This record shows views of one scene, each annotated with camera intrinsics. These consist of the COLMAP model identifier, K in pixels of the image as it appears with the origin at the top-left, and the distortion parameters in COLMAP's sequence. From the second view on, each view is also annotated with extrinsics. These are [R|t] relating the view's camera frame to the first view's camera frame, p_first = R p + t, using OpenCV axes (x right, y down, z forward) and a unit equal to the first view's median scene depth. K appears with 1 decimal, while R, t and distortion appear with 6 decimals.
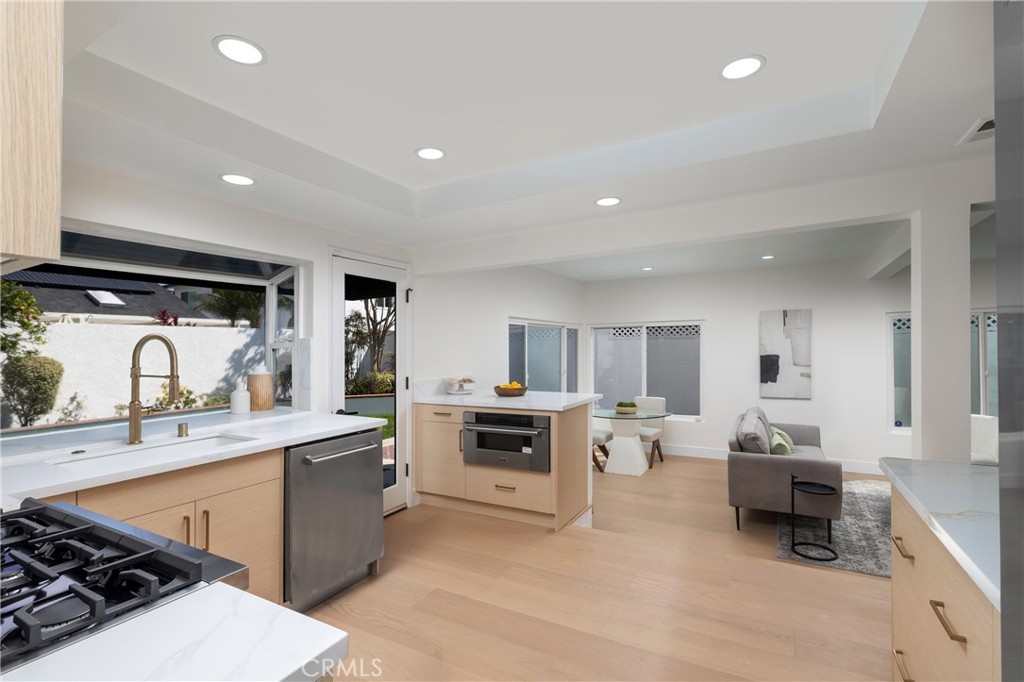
lens RADIAL K [[473.8, 0, 512.0], [0, 473.8, 341.0], [0, 0, 1]] dist [-0.001208, -0.000102]
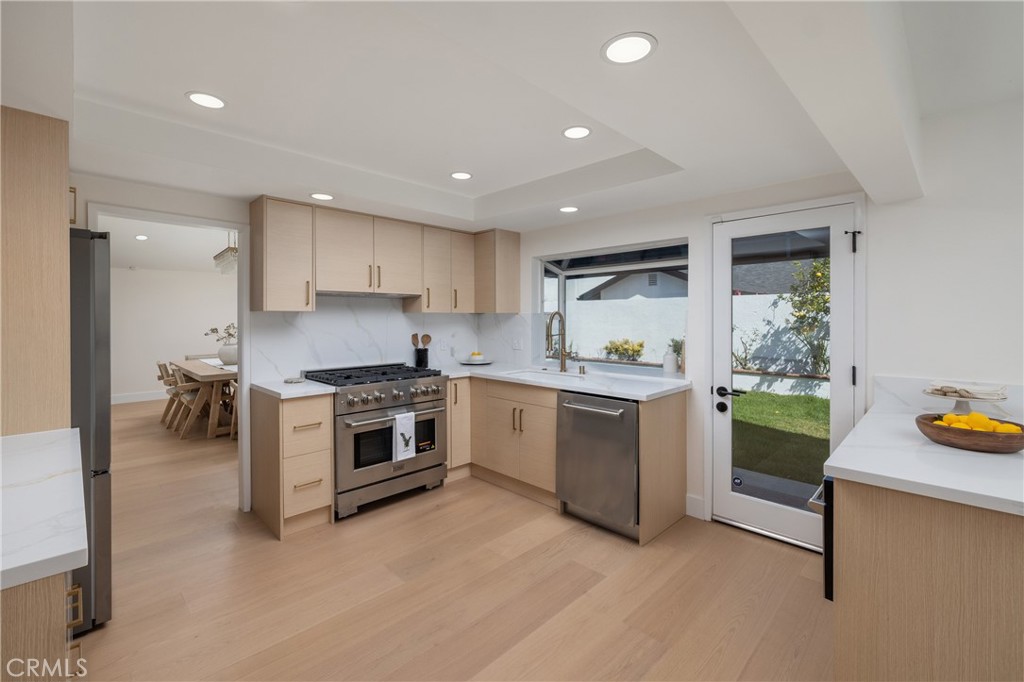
lens RADIAL K [[437.0, 0, 514.1], [0, 437.0, 320.9], [0, 0, 1]] dist [-0.000260, -0.000019]
pose [[-0.266369, 0.017448, -0.963713, 0.711356], [0.015104, 0.999789, 0.013927, -0.003463], [0.963753, -0.010847, -0.266576, 1.044317]]
